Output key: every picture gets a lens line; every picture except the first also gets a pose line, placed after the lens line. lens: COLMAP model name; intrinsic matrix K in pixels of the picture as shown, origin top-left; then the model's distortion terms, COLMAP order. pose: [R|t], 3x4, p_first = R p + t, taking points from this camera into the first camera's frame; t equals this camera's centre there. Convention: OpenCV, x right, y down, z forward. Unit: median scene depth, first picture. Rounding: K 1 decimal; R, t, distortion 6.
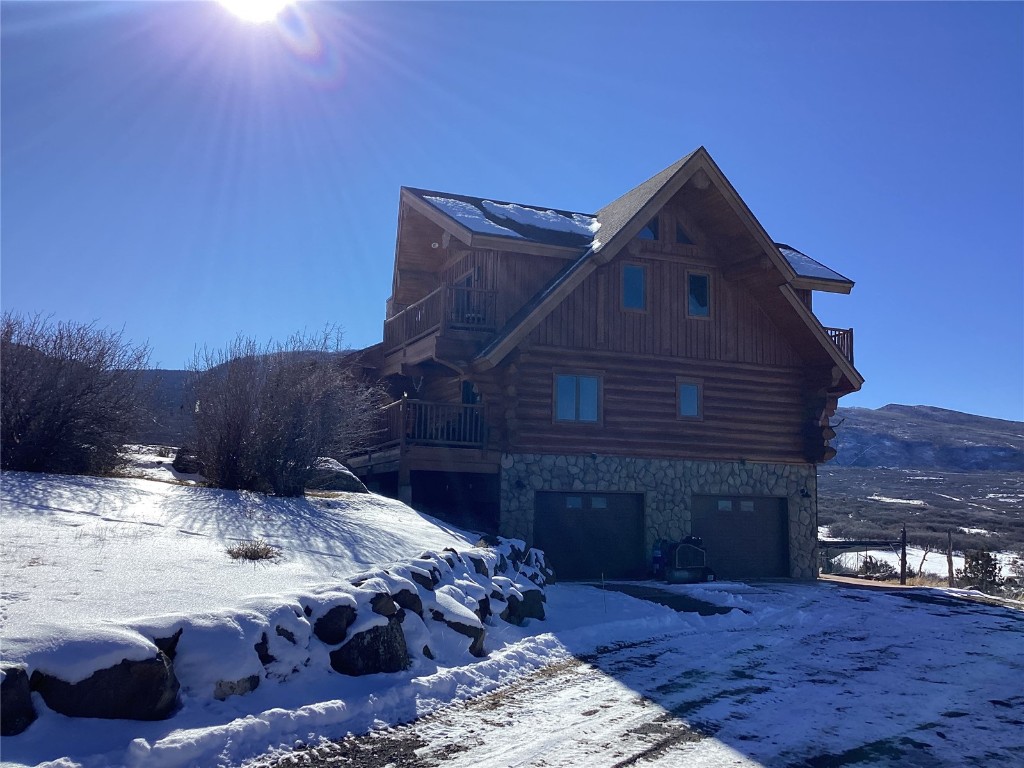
lens RADIAL K [[928.7, 0, 512.0], [0, 928.7, 384.0], [0, 0, 1]] dist [0.124123, -0.201586]
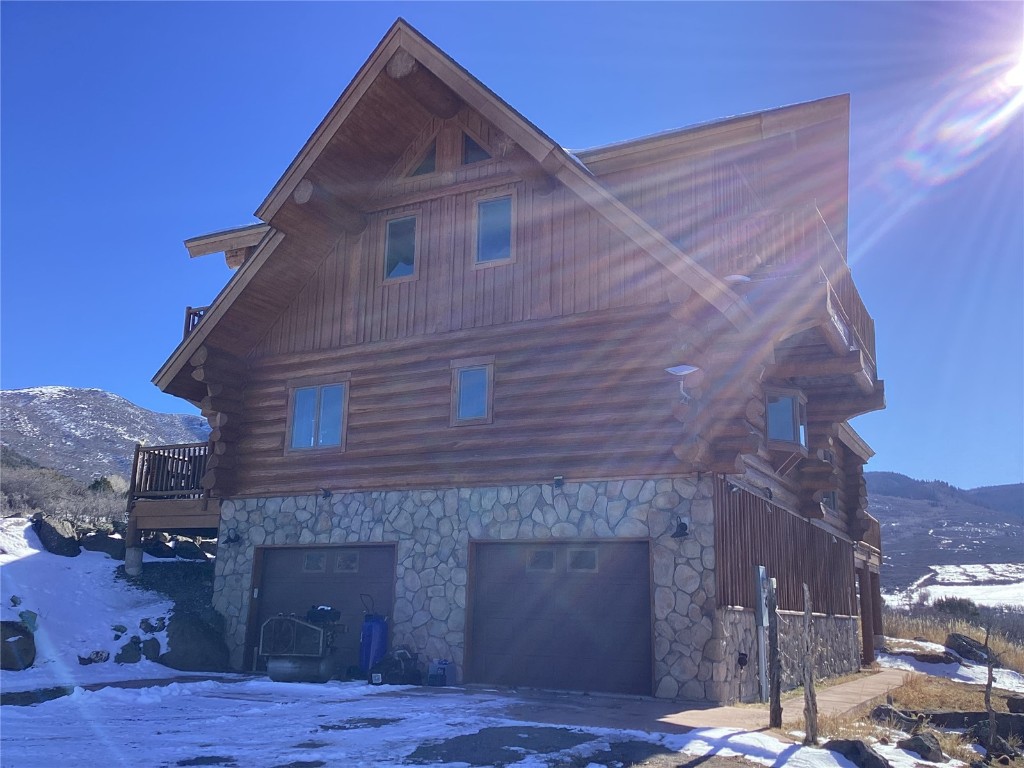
lens RADIAL K [[928.7, 0, 512.0], [0, 928.7, 384.0], [0, 0, 1]] dist [0.124123, -0.201586]
pose [[0.619889, -0.185604, -0.762423, 0.709819], [0.090746, 0.982061, -0.165291, 0.121731], [0.779424, 0.033275, 0.625612, 0.644029]]
